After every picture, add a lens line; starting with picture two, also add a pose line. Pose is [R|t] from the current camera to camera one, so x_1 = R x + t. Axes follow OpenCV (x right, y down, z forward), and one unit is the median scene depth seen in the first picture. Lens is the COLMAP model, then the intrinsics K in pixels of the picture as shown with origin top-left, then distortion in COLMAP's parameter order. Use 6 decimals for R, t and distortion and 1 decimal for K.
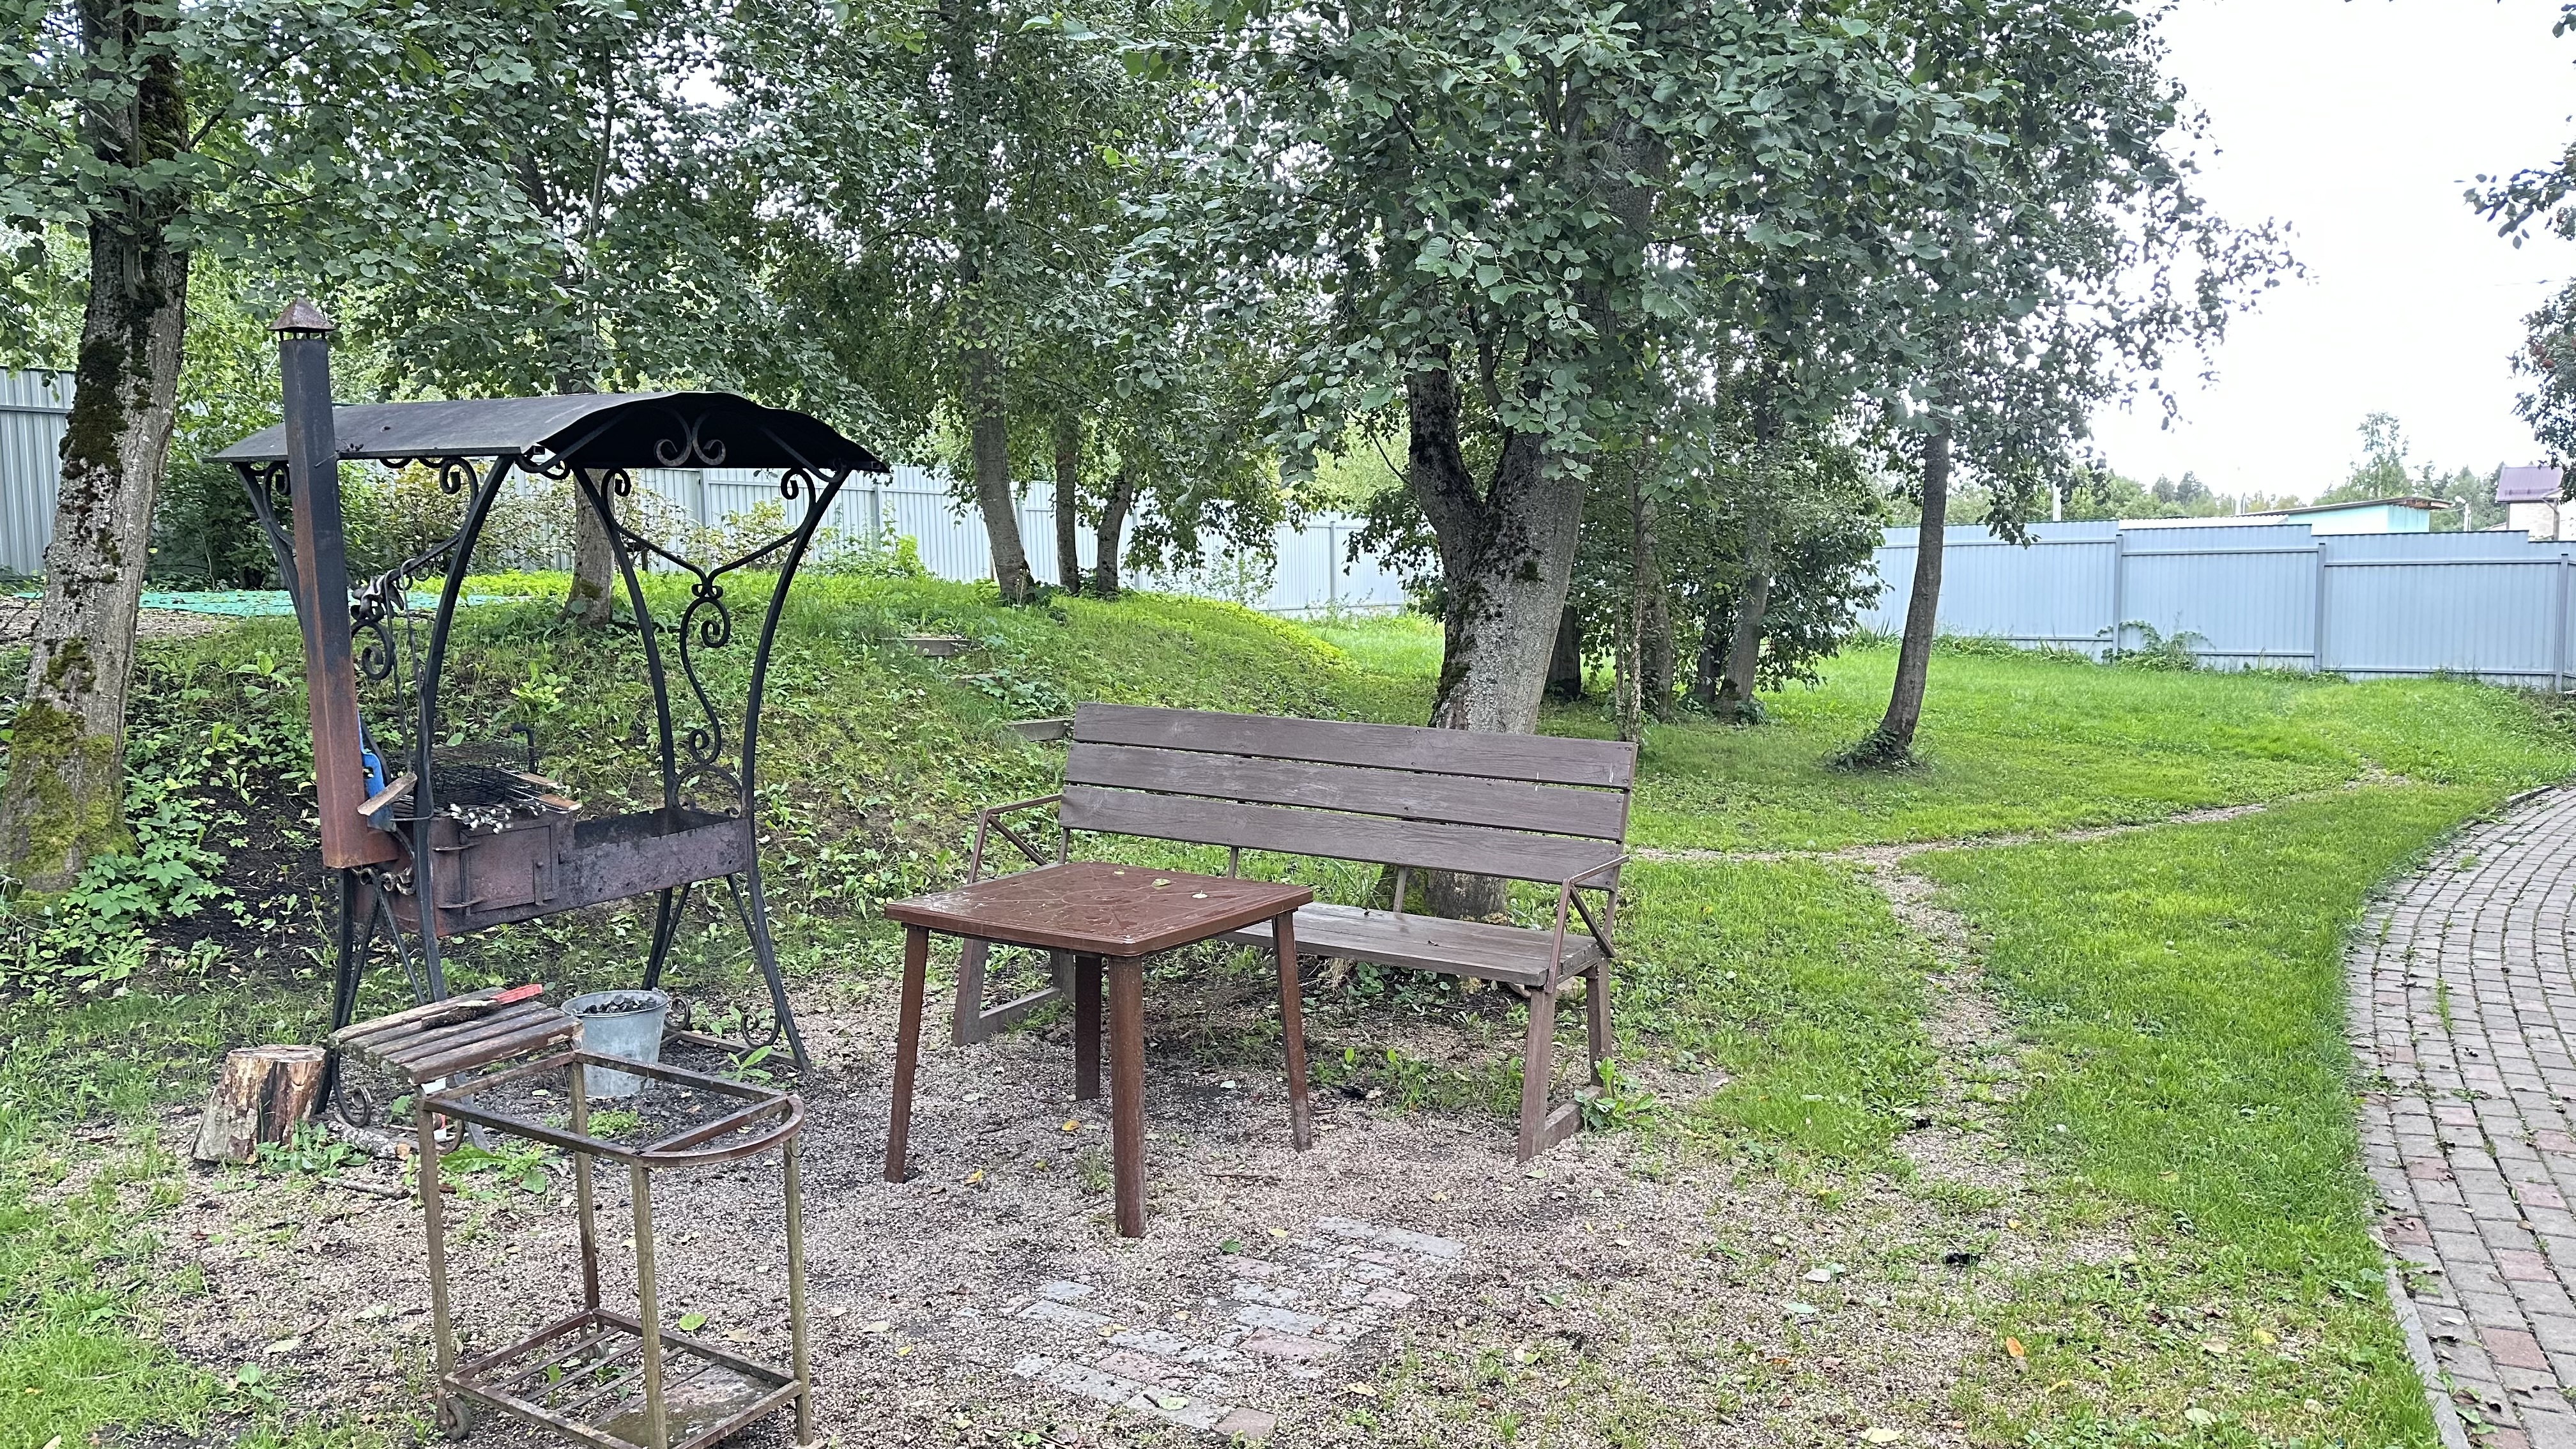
lens RADIAL K [[1784.4, 0, 1288.0], [0, 1784.4, 724.5], [0, 0, 1]] dist [0.029764, -0.040749]
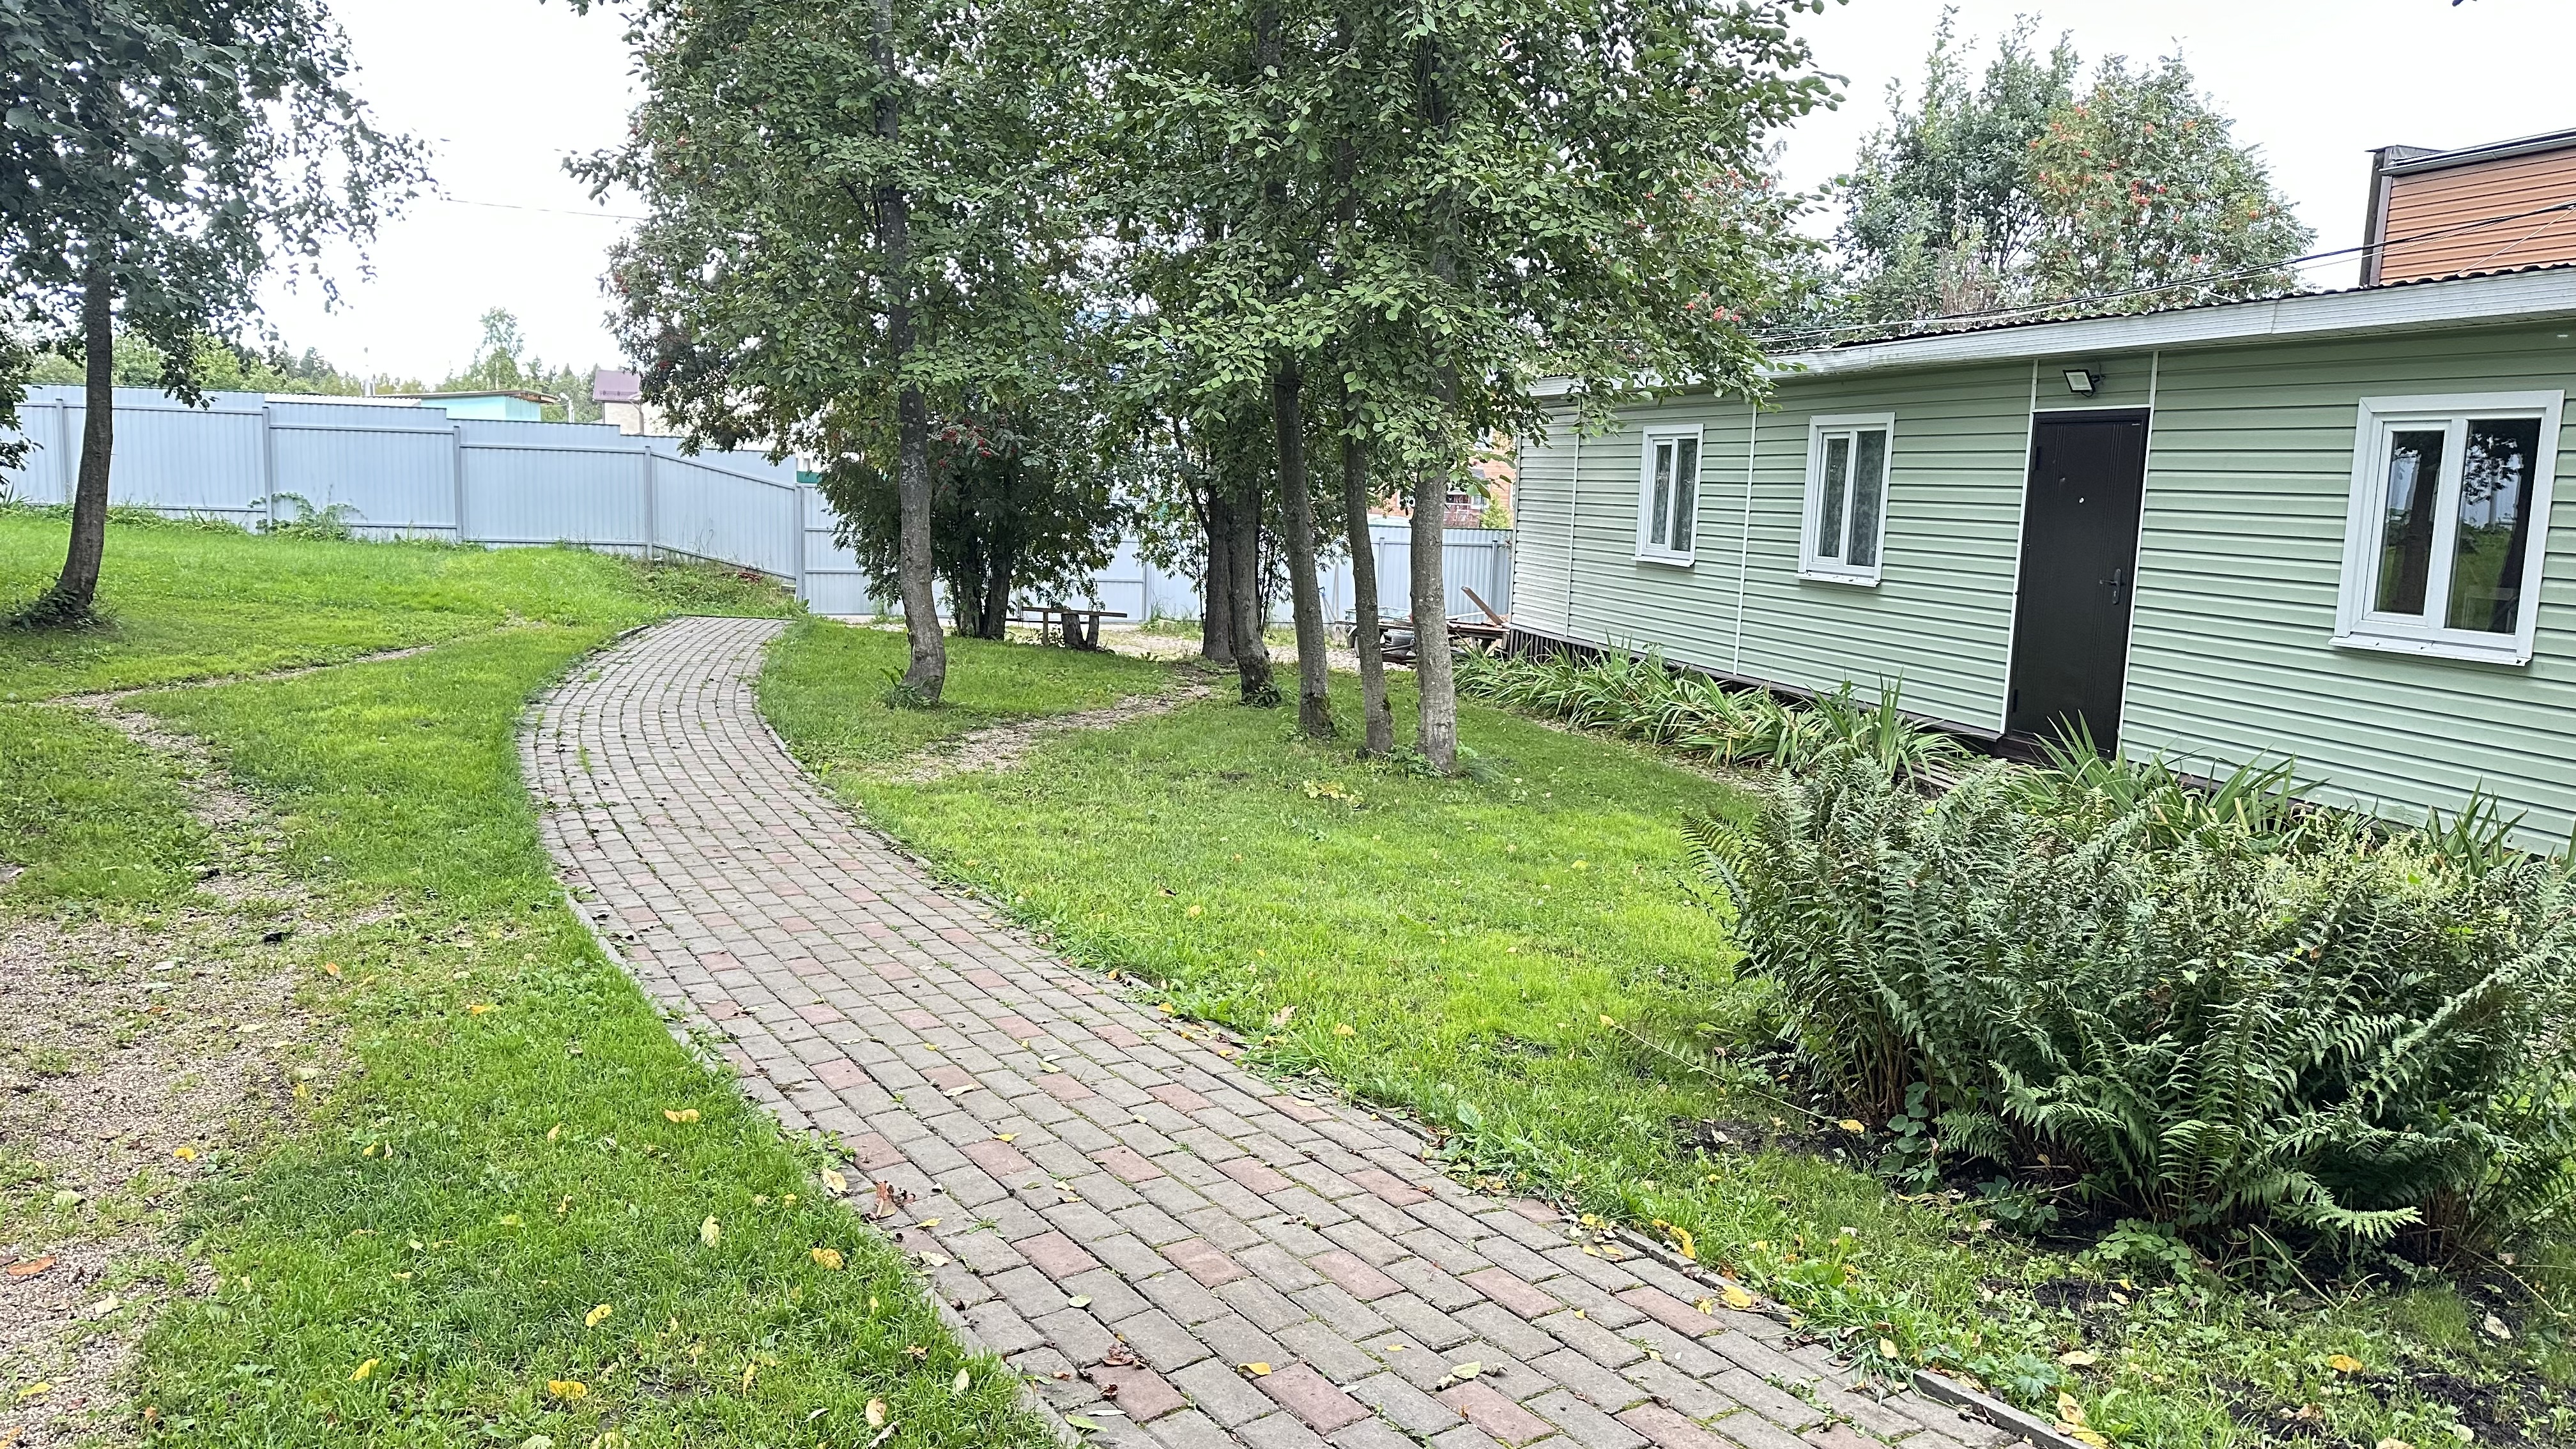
lens RADIAL K [[1852.5, 0, 1249.5], [0, 1852.5, 723.6], [0, 0, 1]] dist [0.129389, -0.179622]
pose [[0.603247, -0.075093, 0.794011, -0.120514], [0.029883, 0.996987, 0.071586, 0.023959], [-0.796994, -0.019457, 0.603674, -0.175398]]
